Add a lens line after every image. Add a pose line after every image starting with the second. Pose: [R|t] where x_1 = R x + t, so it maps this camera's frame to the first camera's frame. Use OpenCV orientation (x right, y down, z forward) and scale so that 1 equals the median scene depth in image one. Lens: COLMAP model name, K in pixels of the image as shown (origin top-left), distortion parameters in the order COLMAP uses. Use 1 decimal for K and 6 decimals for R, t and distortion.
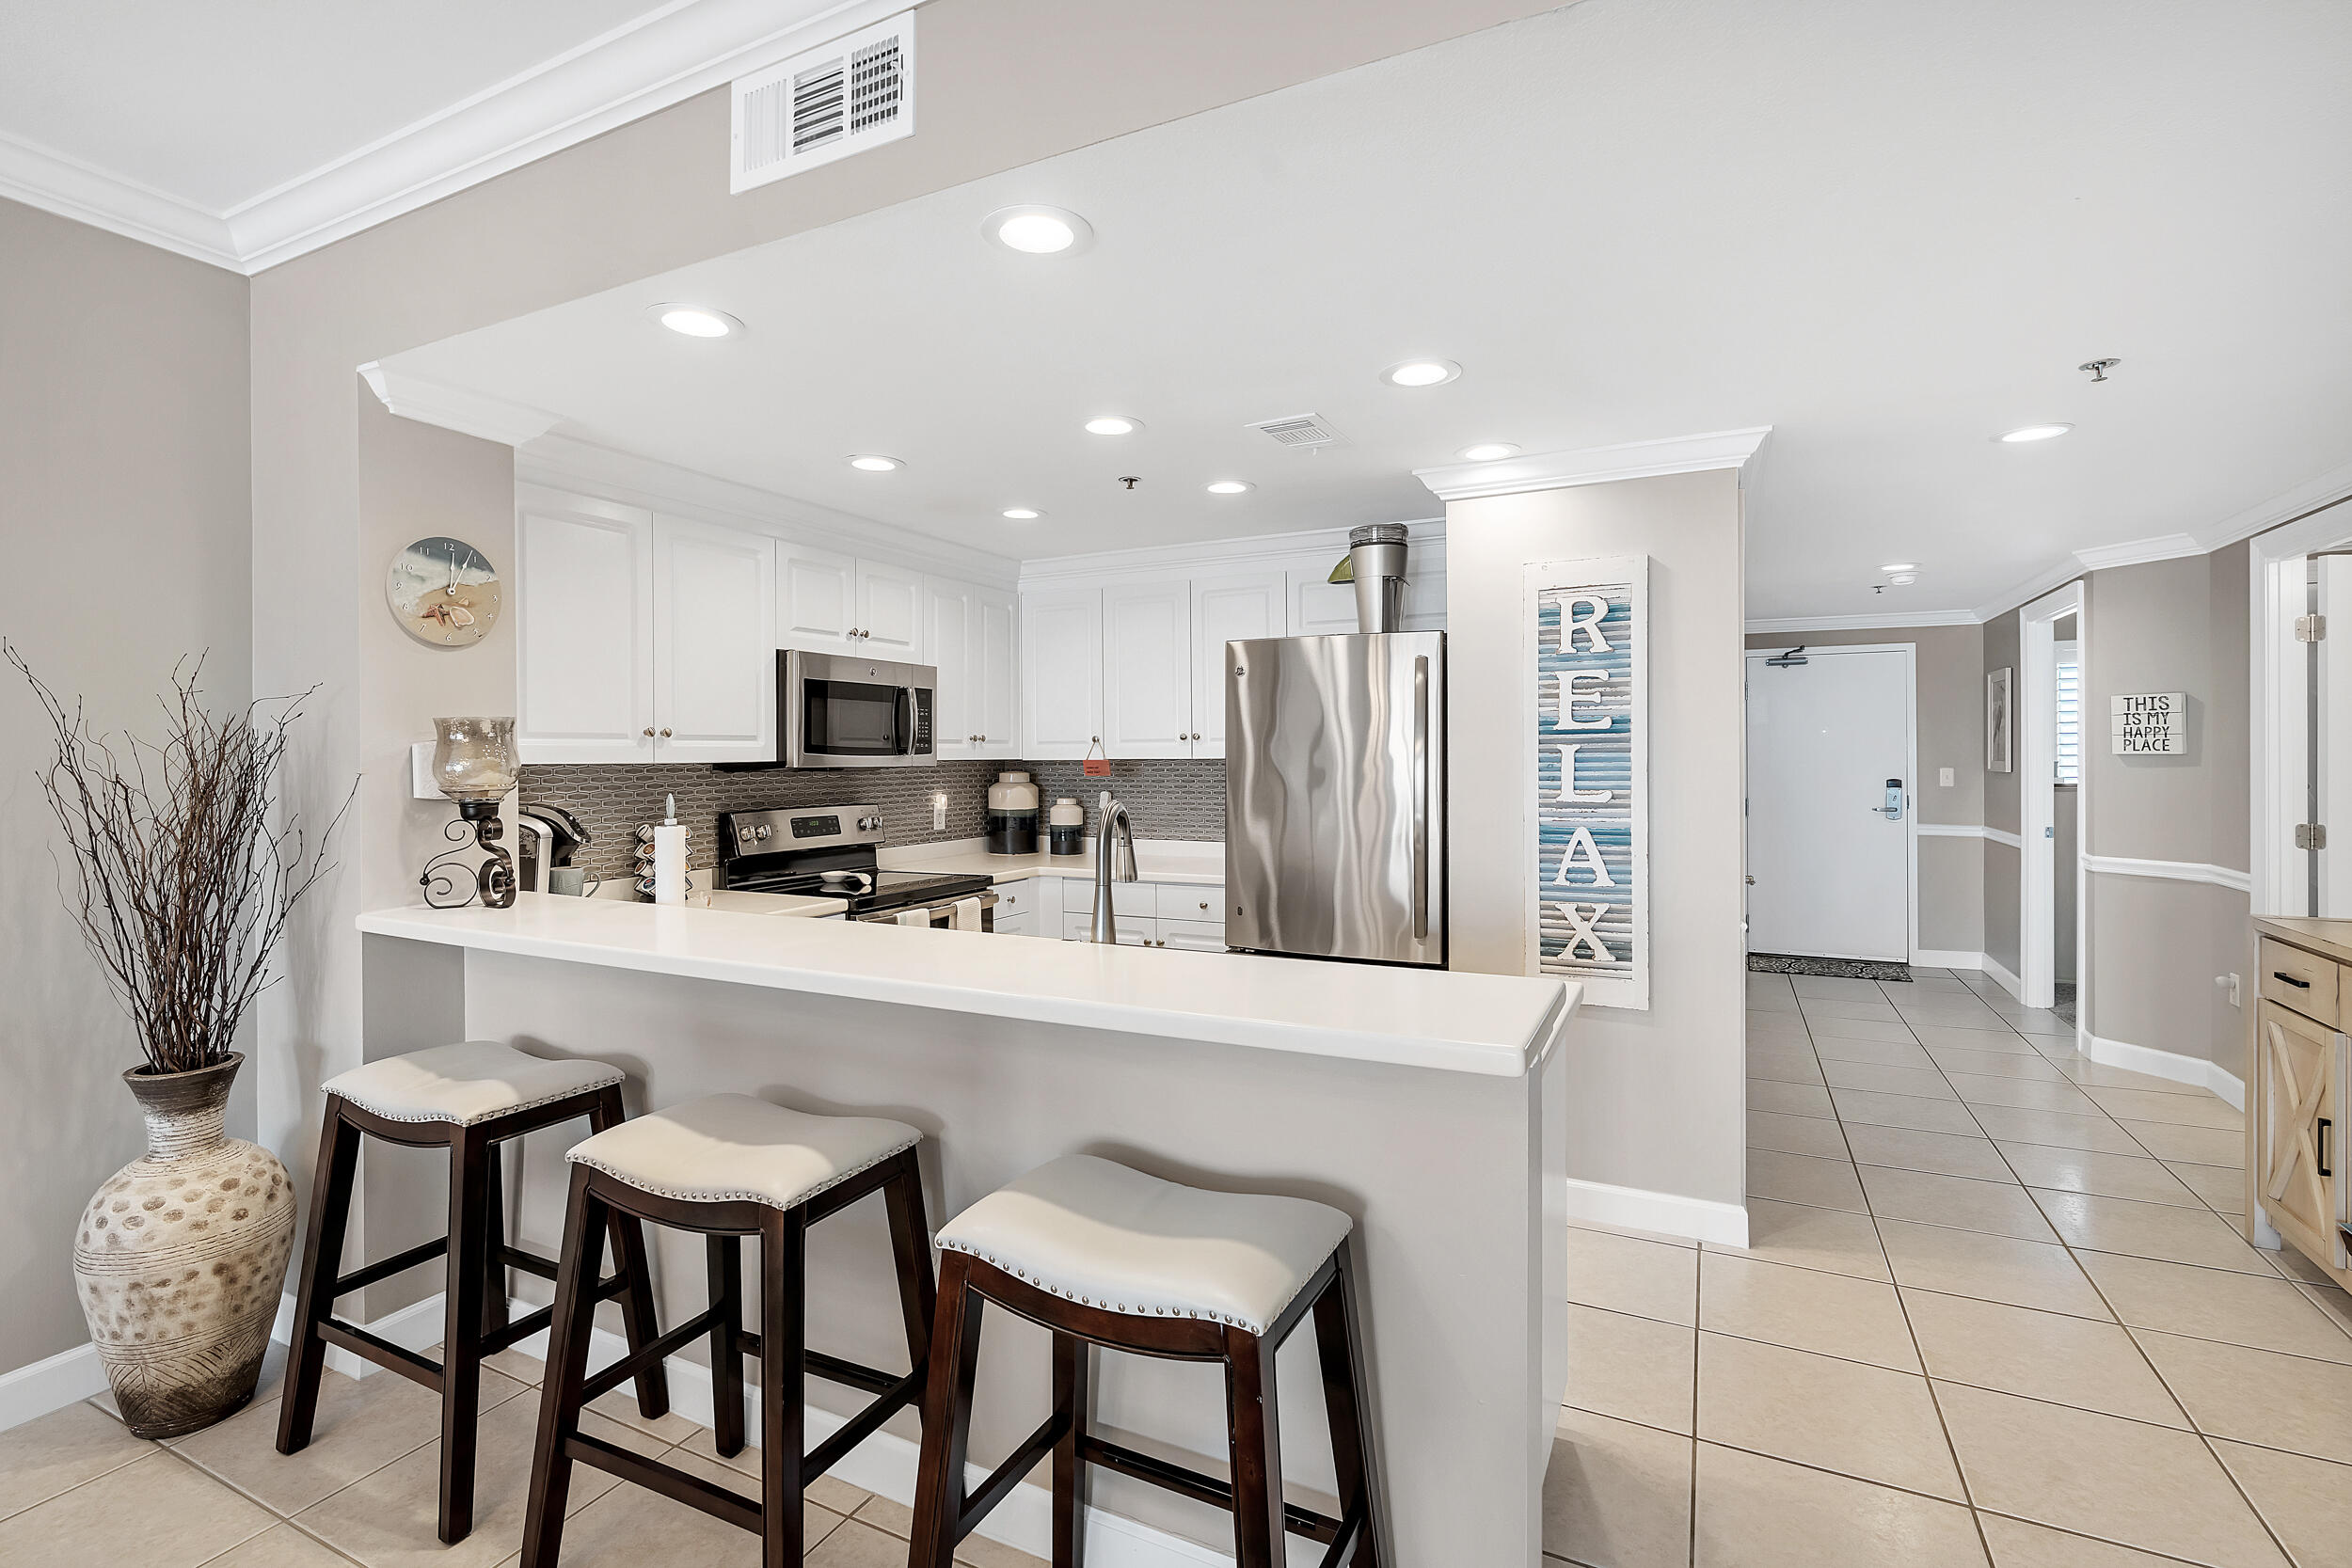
lens RADIAL K [[1074.1, 0, 1172.3], [0, 1074.1, 754.2], [0, 0, 1]] dist [-0.006952, 0.000576]
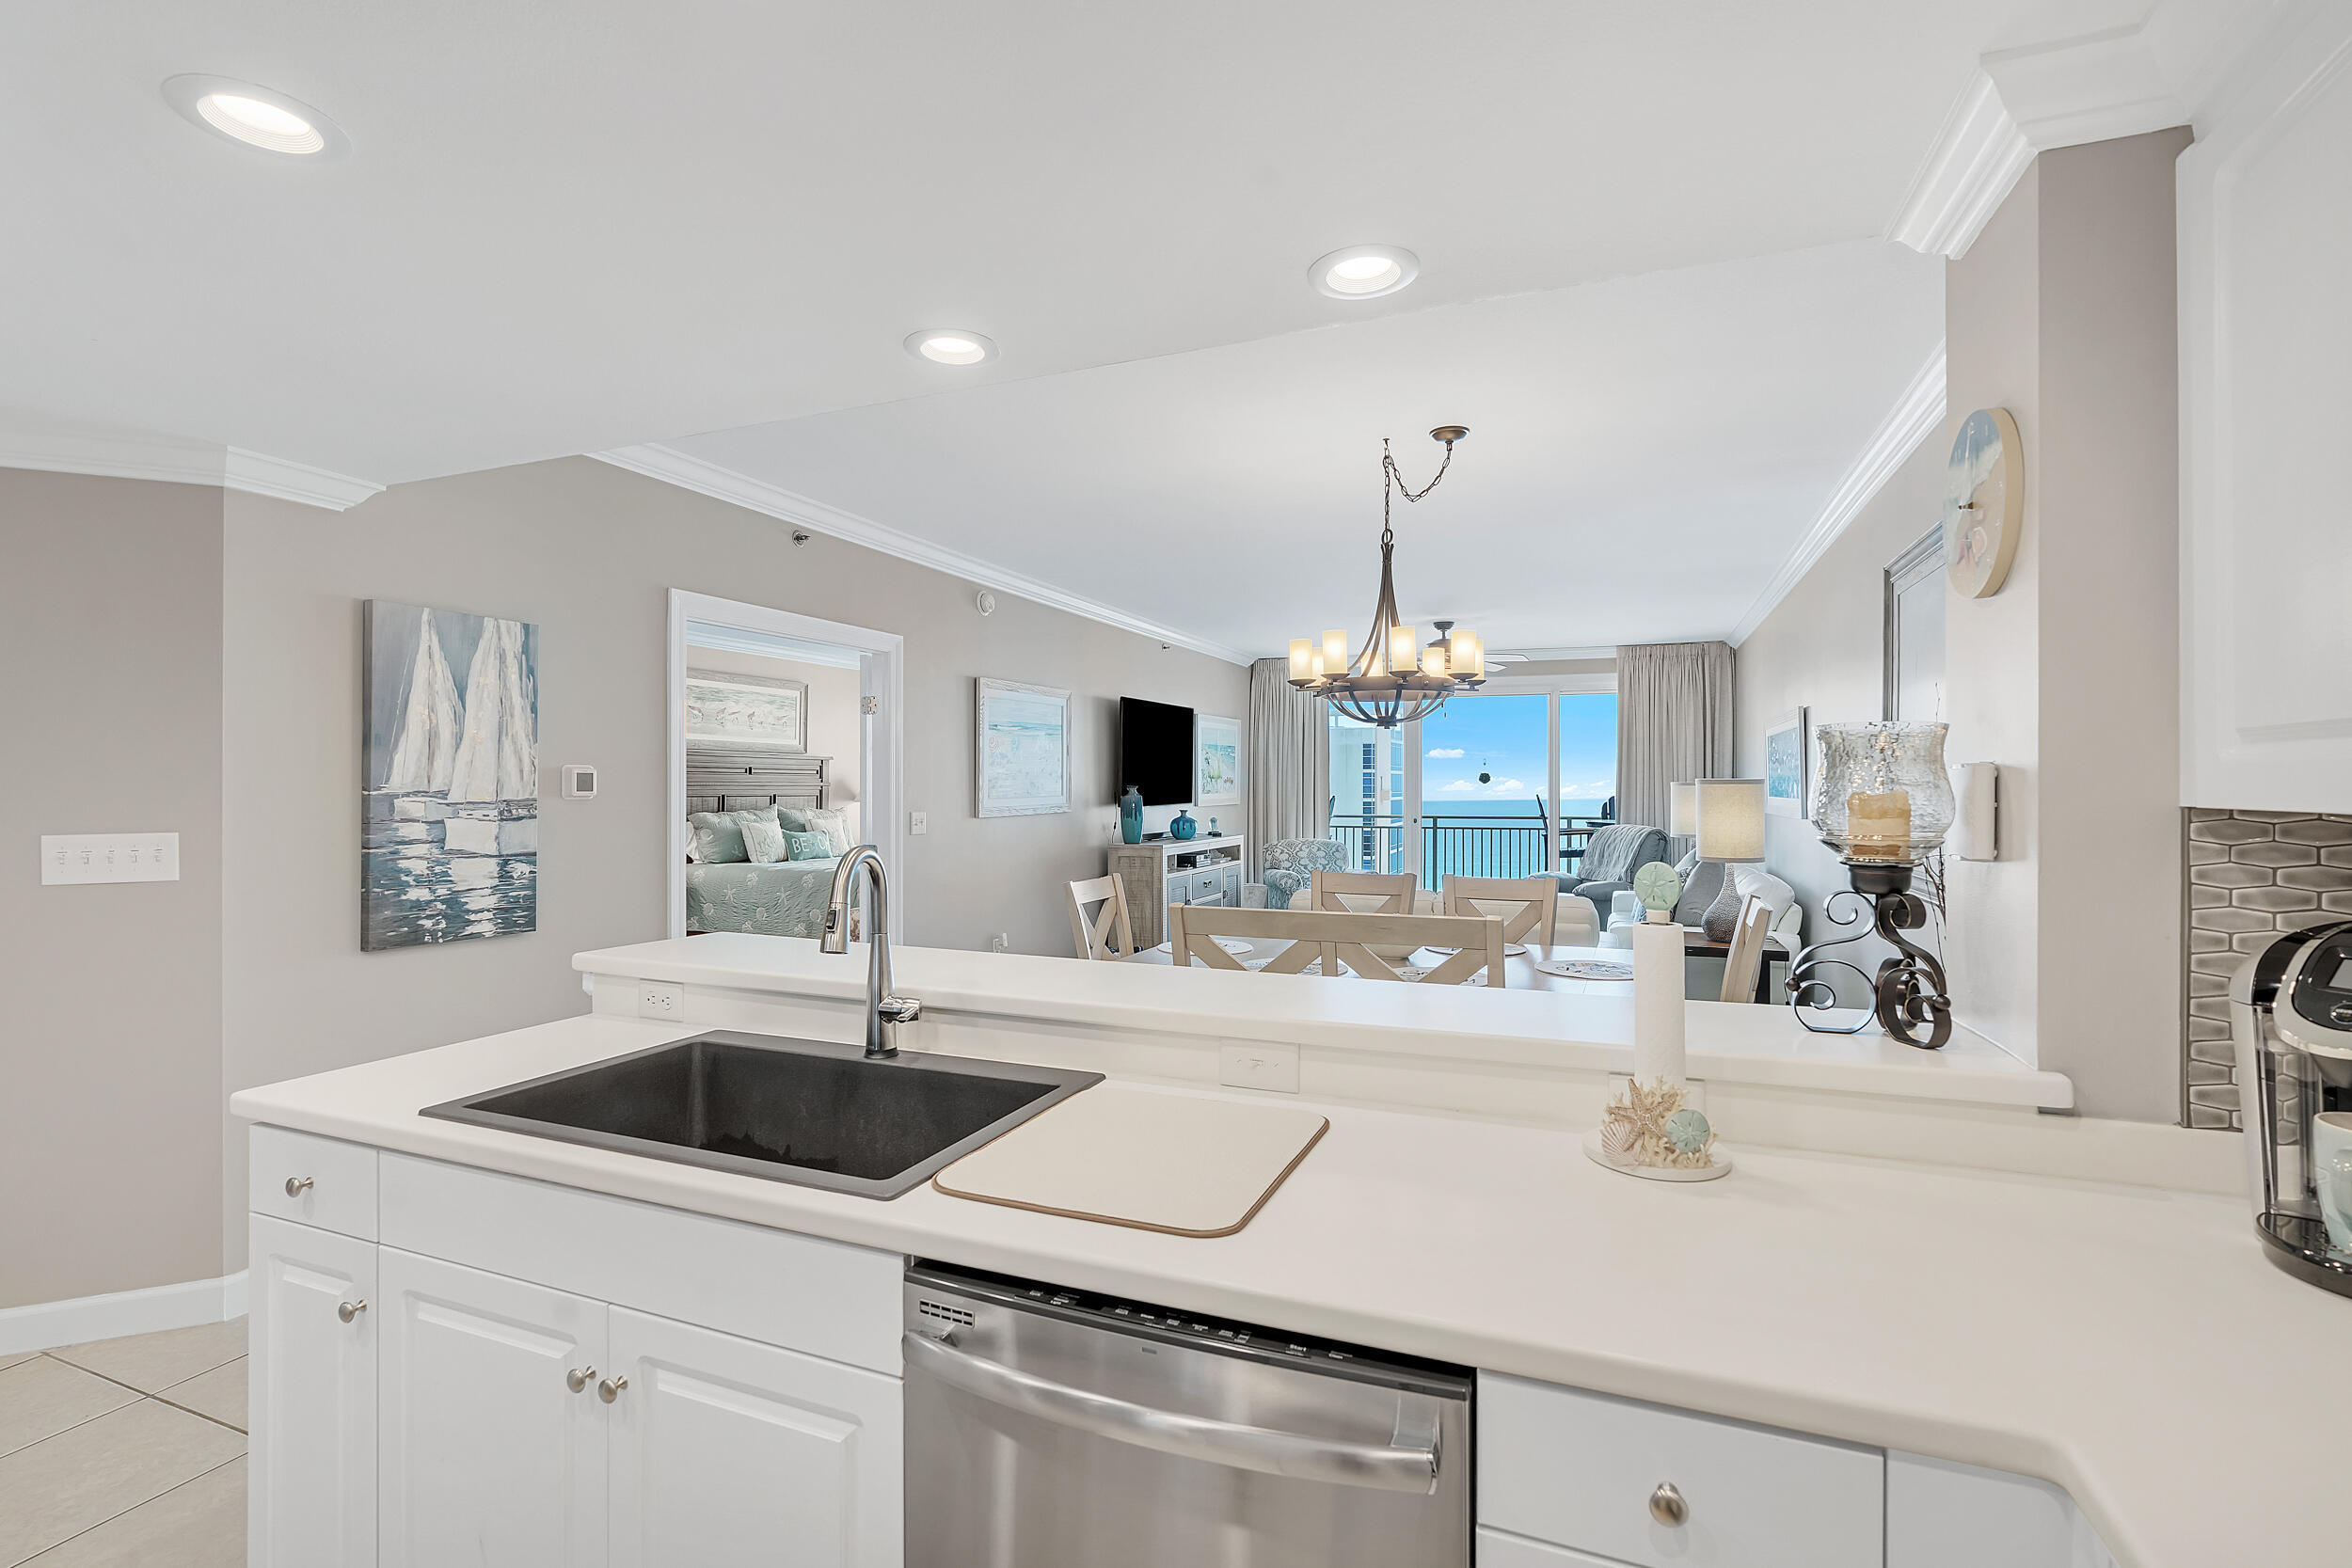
lens RADIAL K [[1065.7, 0, 1188.0], [0, 1065.7, 790.2], [0, 0, 1]] dist [-0.001084, 0.000176]
pose [[-0.996830, 0.007614, -0.079200, -0.114622], [0.007523, 0.999971, 0.001445, 0.000872], [0.079208, 0.000844, -0.996858, 0.874539]]
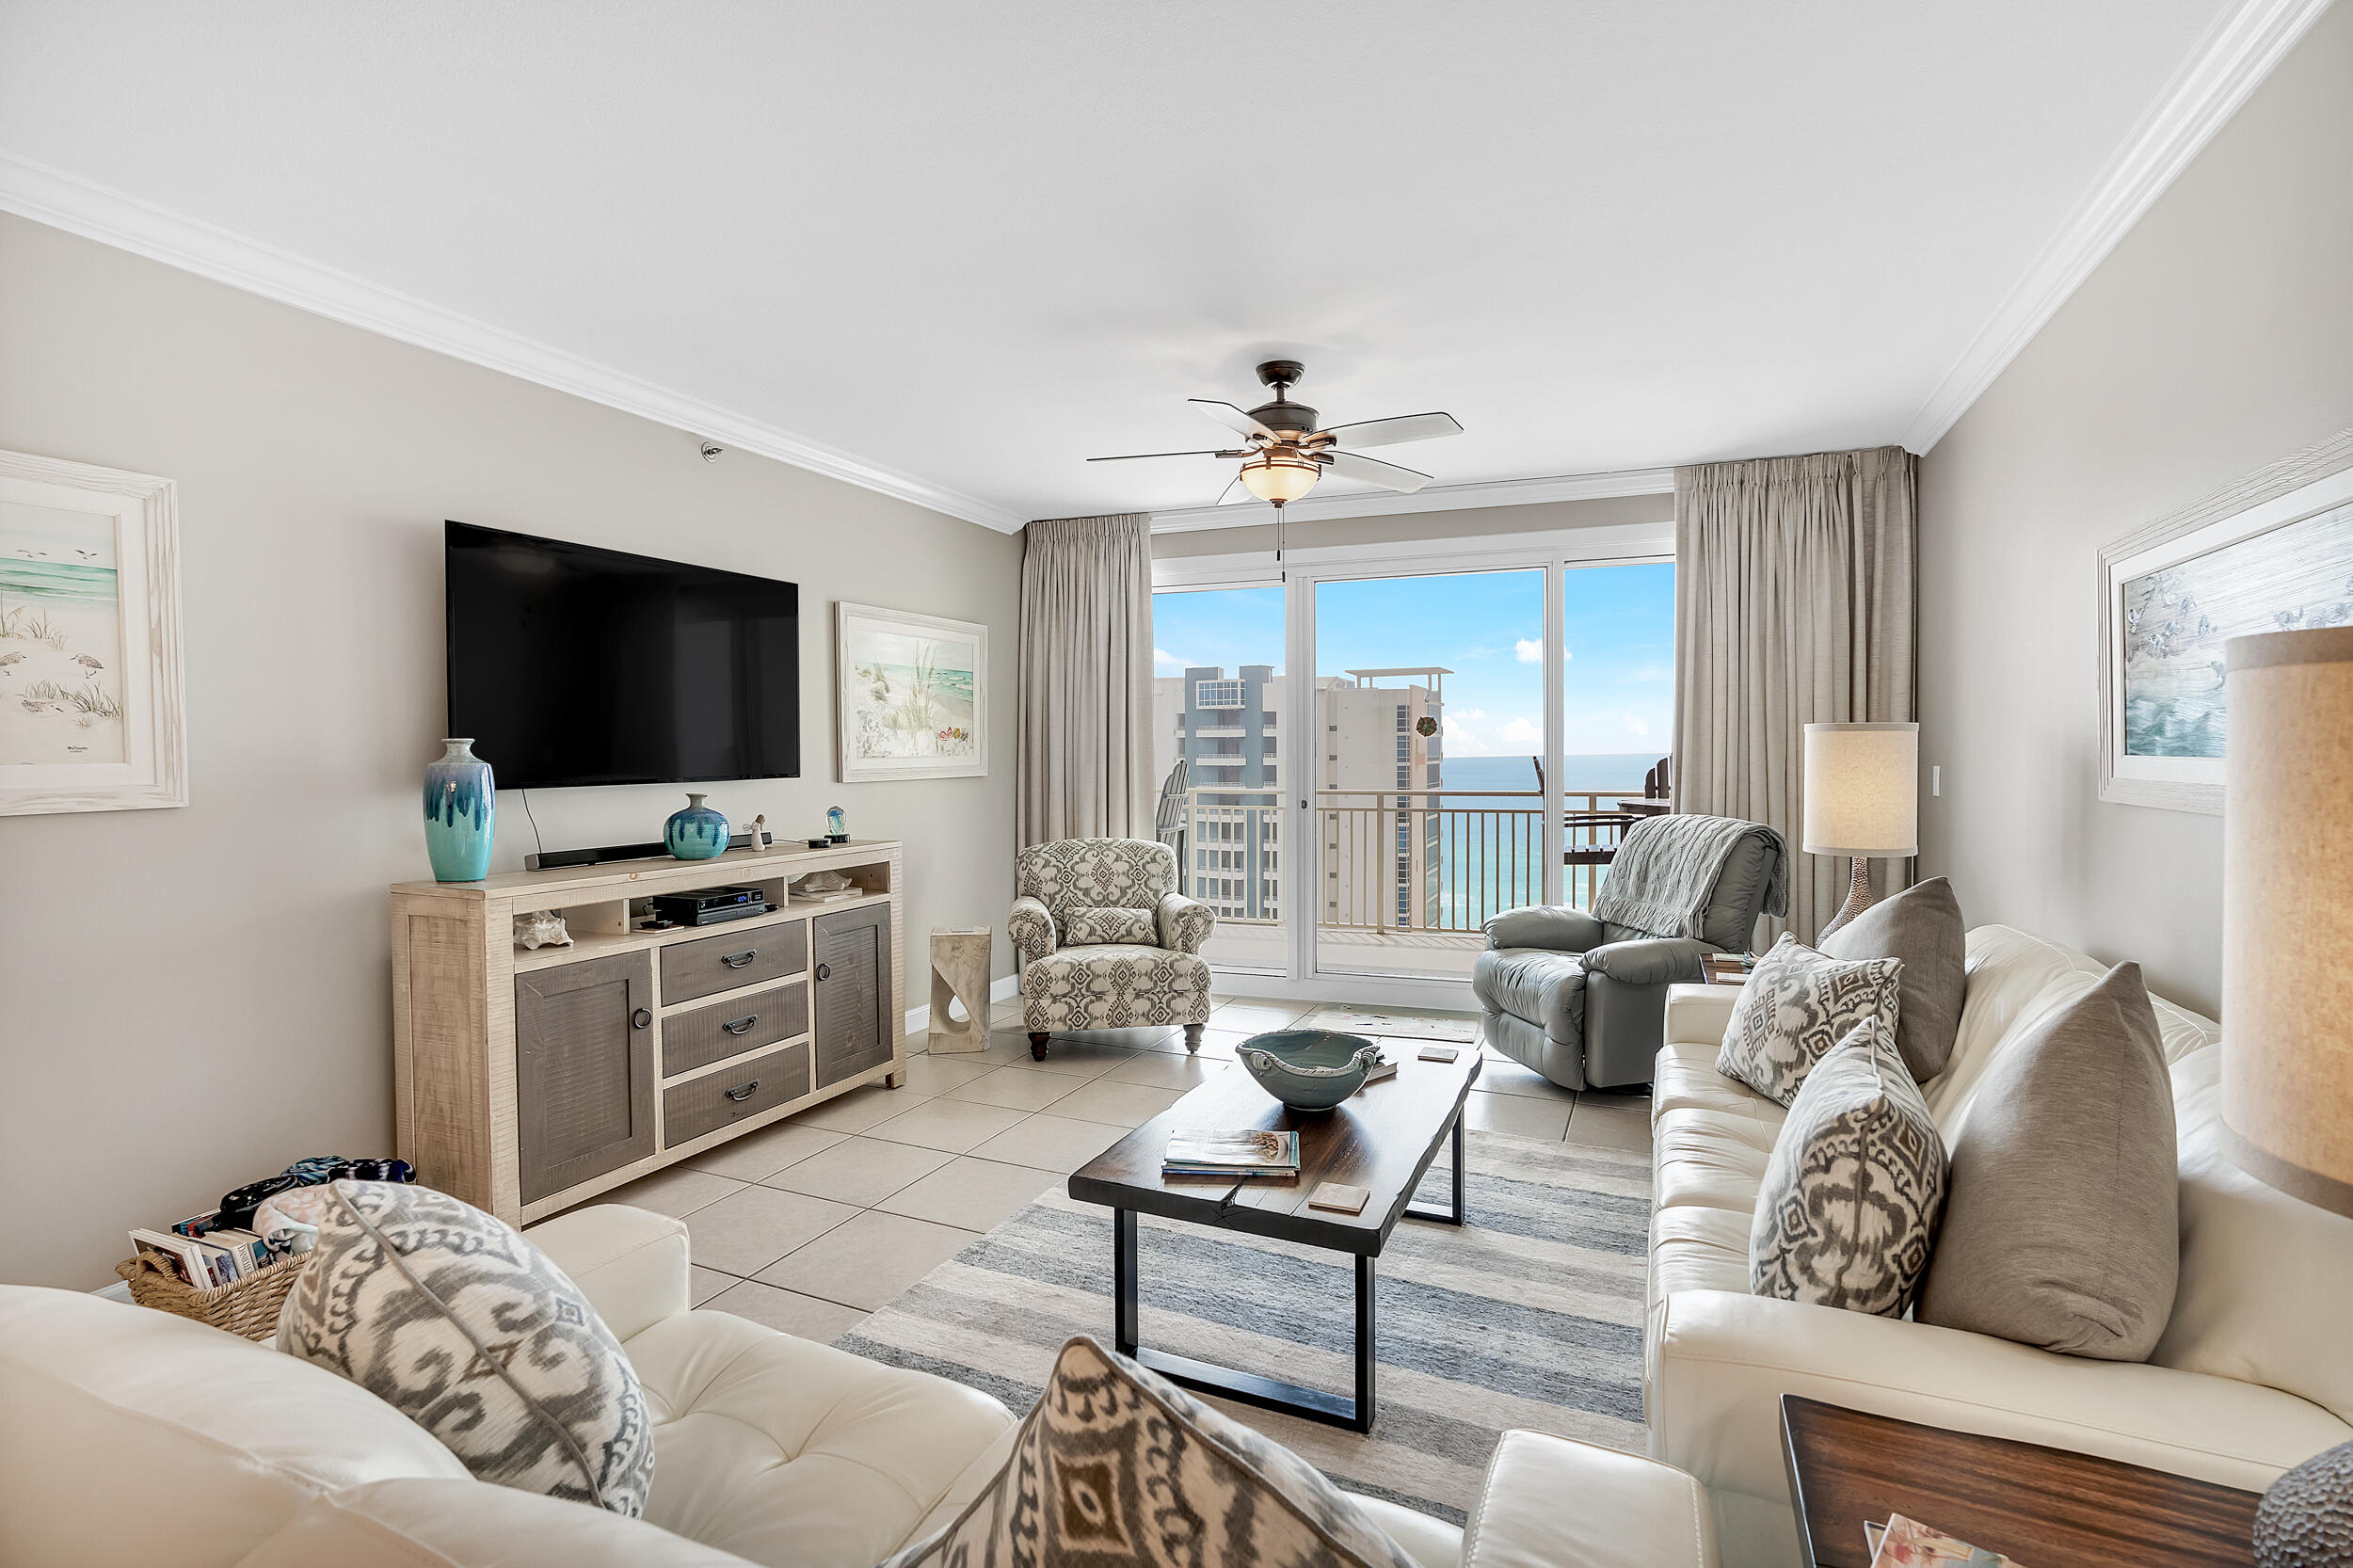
lens RADIAL K [[1058.5, 0, 1189.0], [0, 1058.5, 775.0], [0, 0, 1]] dist [-0.007479, 0.000546]
pose [[-0.999207, 0.013517, -0.037462, -0.592054], [0.012792, 0.999727, 0.019528, 0.011777], [0.037715, 0.019033, -0.999107, -0.100228]]
